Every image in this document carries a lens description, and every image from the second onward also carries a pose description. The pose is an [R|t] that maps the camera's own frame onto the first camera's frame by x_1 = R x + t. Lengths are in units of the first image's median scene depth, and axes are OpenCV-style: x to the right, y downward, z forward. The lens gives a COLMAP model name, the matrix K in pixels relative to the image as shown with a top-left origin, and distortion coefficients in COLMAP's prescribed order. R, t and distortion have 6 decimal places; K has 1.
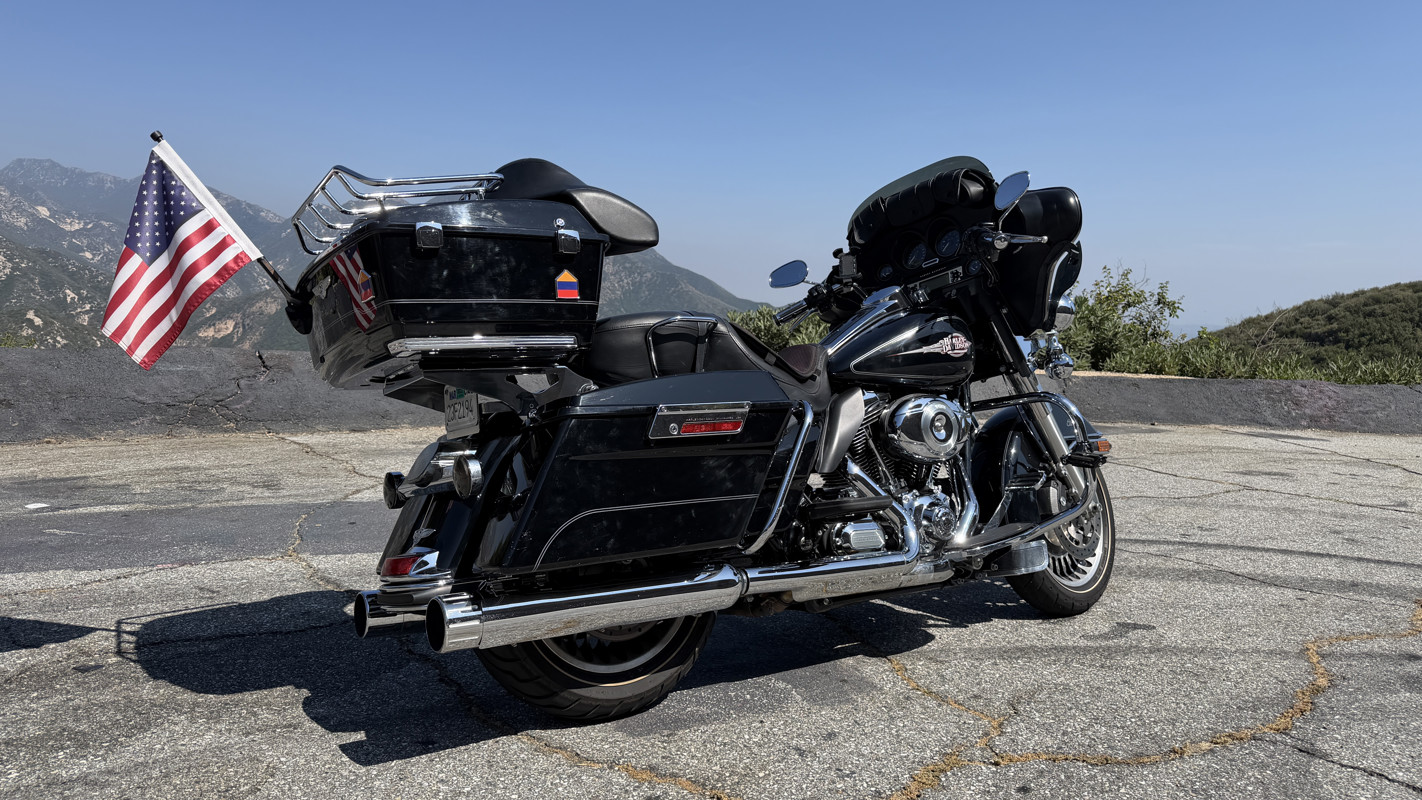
lens RADIAL K [[1019.0, 0, 713.1], [0, 1019.0, 387.8], [0, 0, 1]] dist [-0.011227, -0.000805]
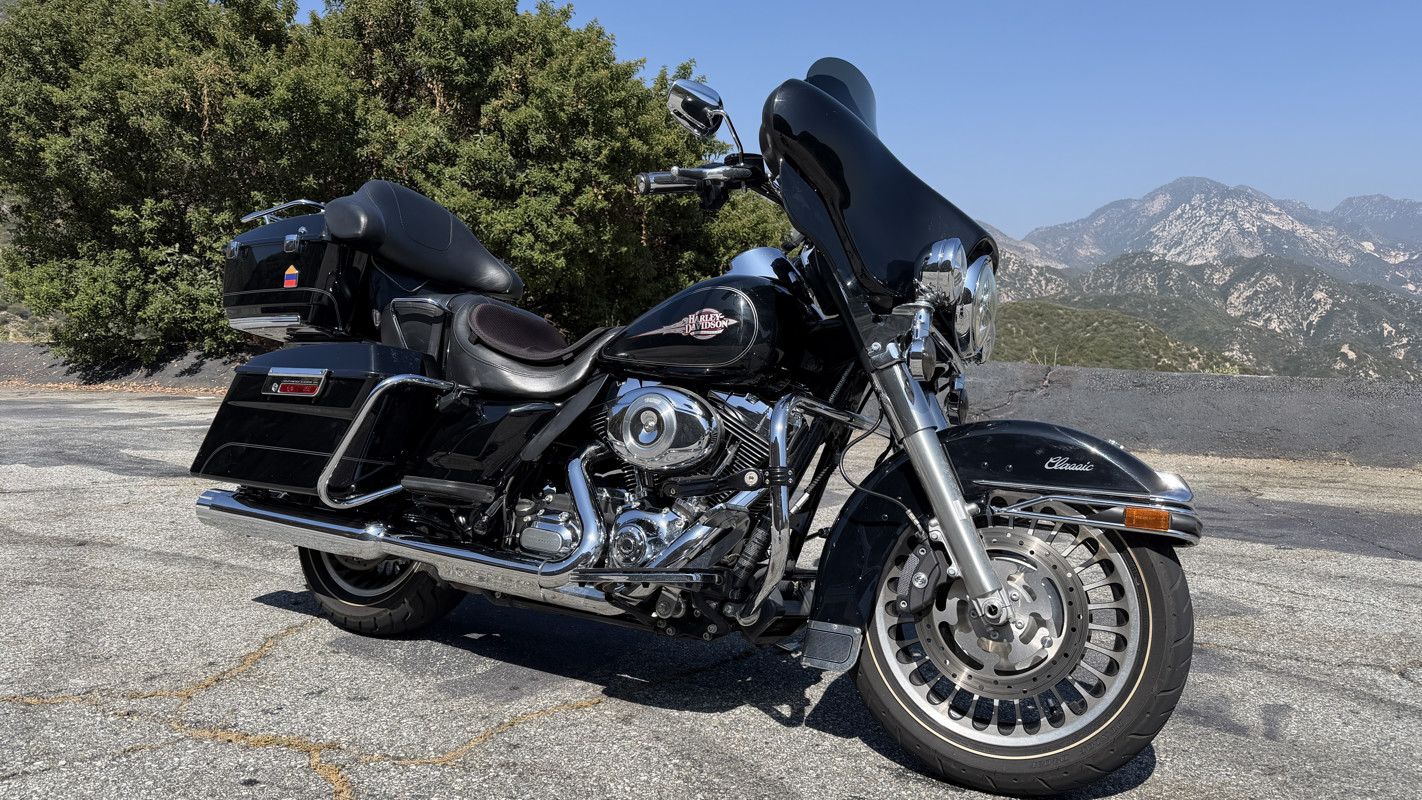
lens RADIAL K [[1019.0, 0, 713.2], [0, 1019.0, 411.3], [0, 0, 1]] dist [-0.011227, -0.000805]
pose [[0.408289, 0.052825, -0.911323, 0.970991], [-0.062301, 0.997609, 0.029914, -0.000654], [0.910724, 0.044562, 0.410604, 0.730911]]
